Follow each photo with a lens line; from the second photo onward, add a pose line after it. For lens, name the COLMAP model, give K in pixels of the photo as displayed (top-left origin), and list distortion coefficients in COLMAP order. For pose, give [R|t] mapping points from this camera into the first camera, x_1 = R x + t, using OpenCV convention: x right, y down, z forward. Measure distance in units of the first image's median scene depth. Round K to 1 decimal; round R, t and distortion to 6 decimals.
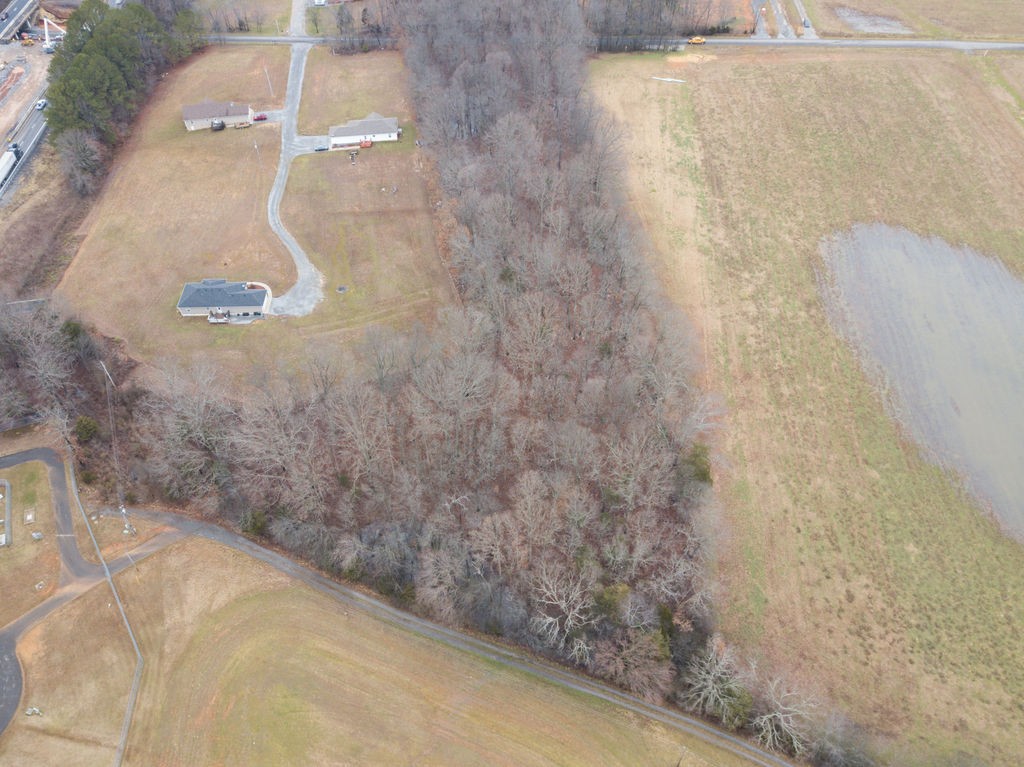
lens RADIAL K [[817.6, 0, 509.2], [0, 817.6, 382.8], [0, 0, 1]] dist [0.013193, 0.003207]
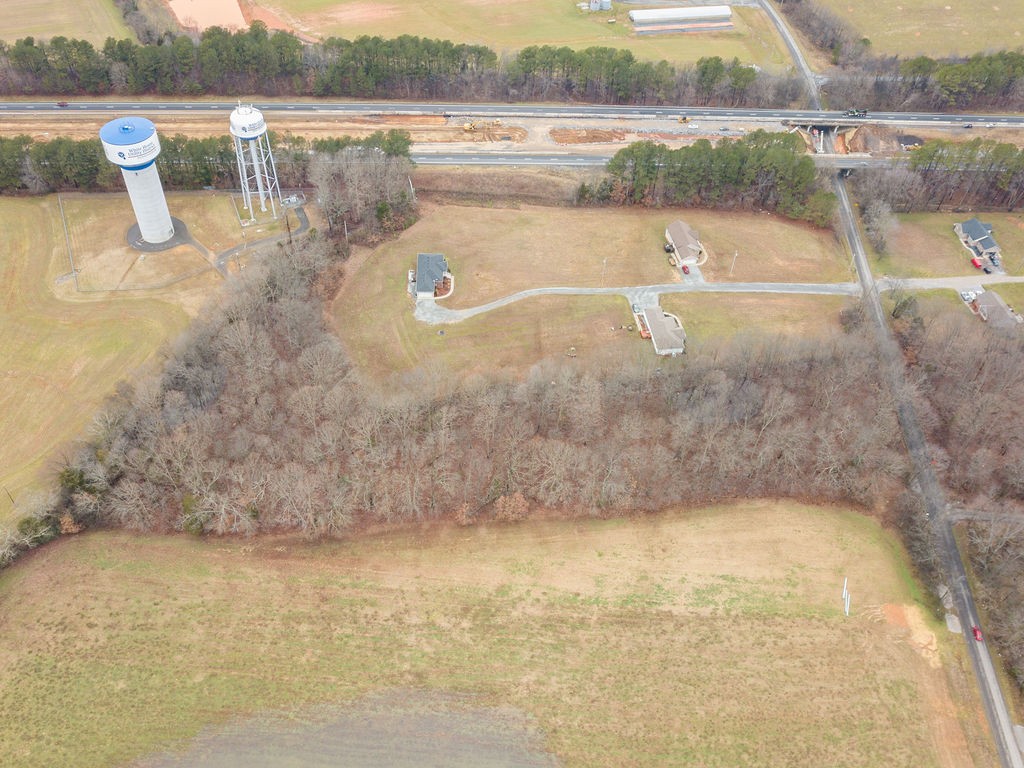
lens RADIAL K [[922.6, 0, 527.1], [0, 922.6, 387.3], [0, 0, 1]] dist [0.016736, -0.009775]
pose [[0.034384, 0.734945, -0.677254, 0.869013], [-0.775290, 0.447243, 0.445980, -0.844037], [0.630668, 0.509734, 0.585174, 0.264607]]
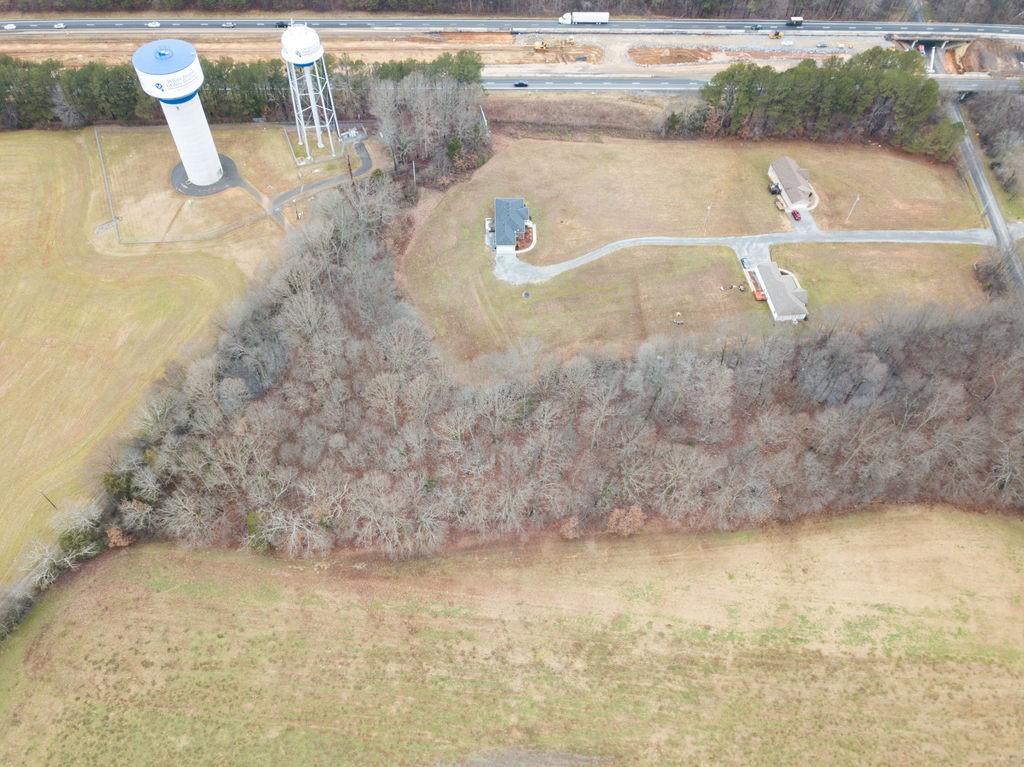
lens RADIAL K [[806.4, 0, 501.1], [0, 806.4, 379.5], [0, 0, 1]] dist [0.016118, -0.004399]
pose [[0.004108, 0.815426, -0.578846, 0.551934], [-0.760152, 0.378648, 0.528011, -0.642892], [0.649733, 0.437842, 0.621403, 0.321347]]
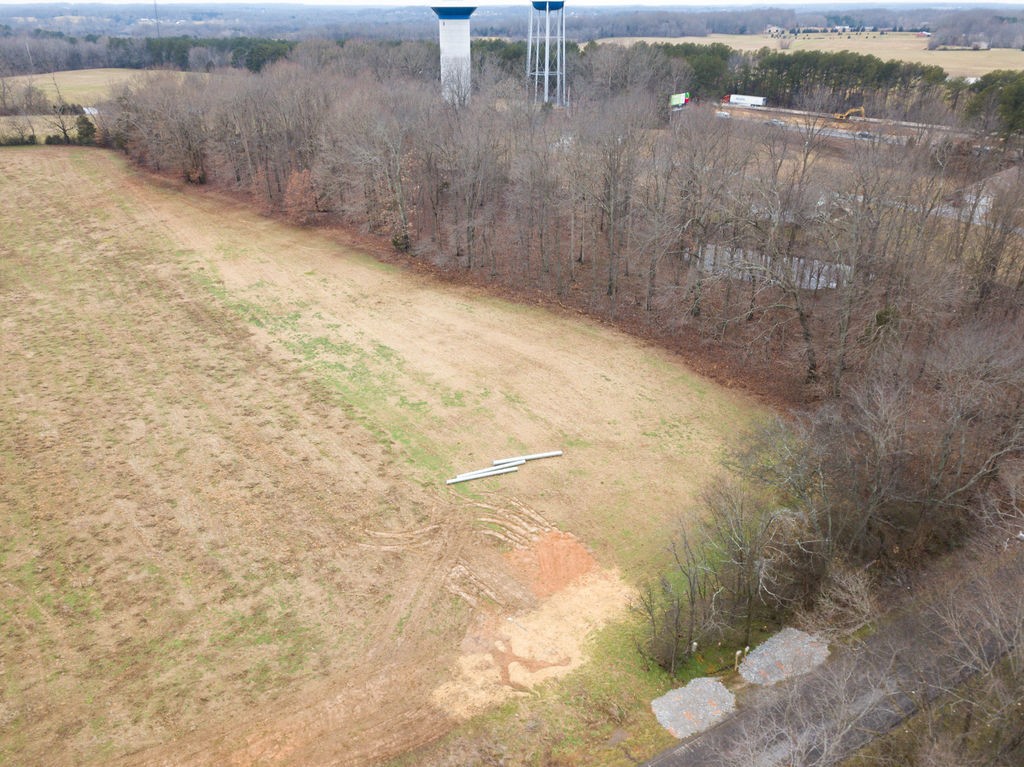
lens RADIAL K [[810.4, 0, 503.0], [0, 810.4, 382.9], [0, 0, 1]] dist [0.017377, -0.006532]
pose [[-0.781492, 0.281987, -0.556555, 0.457655], [-0.450037, 0.363063, 0.815875, -0.813175], [0.432131, 0.888070, -0.156826, 1.394414]]
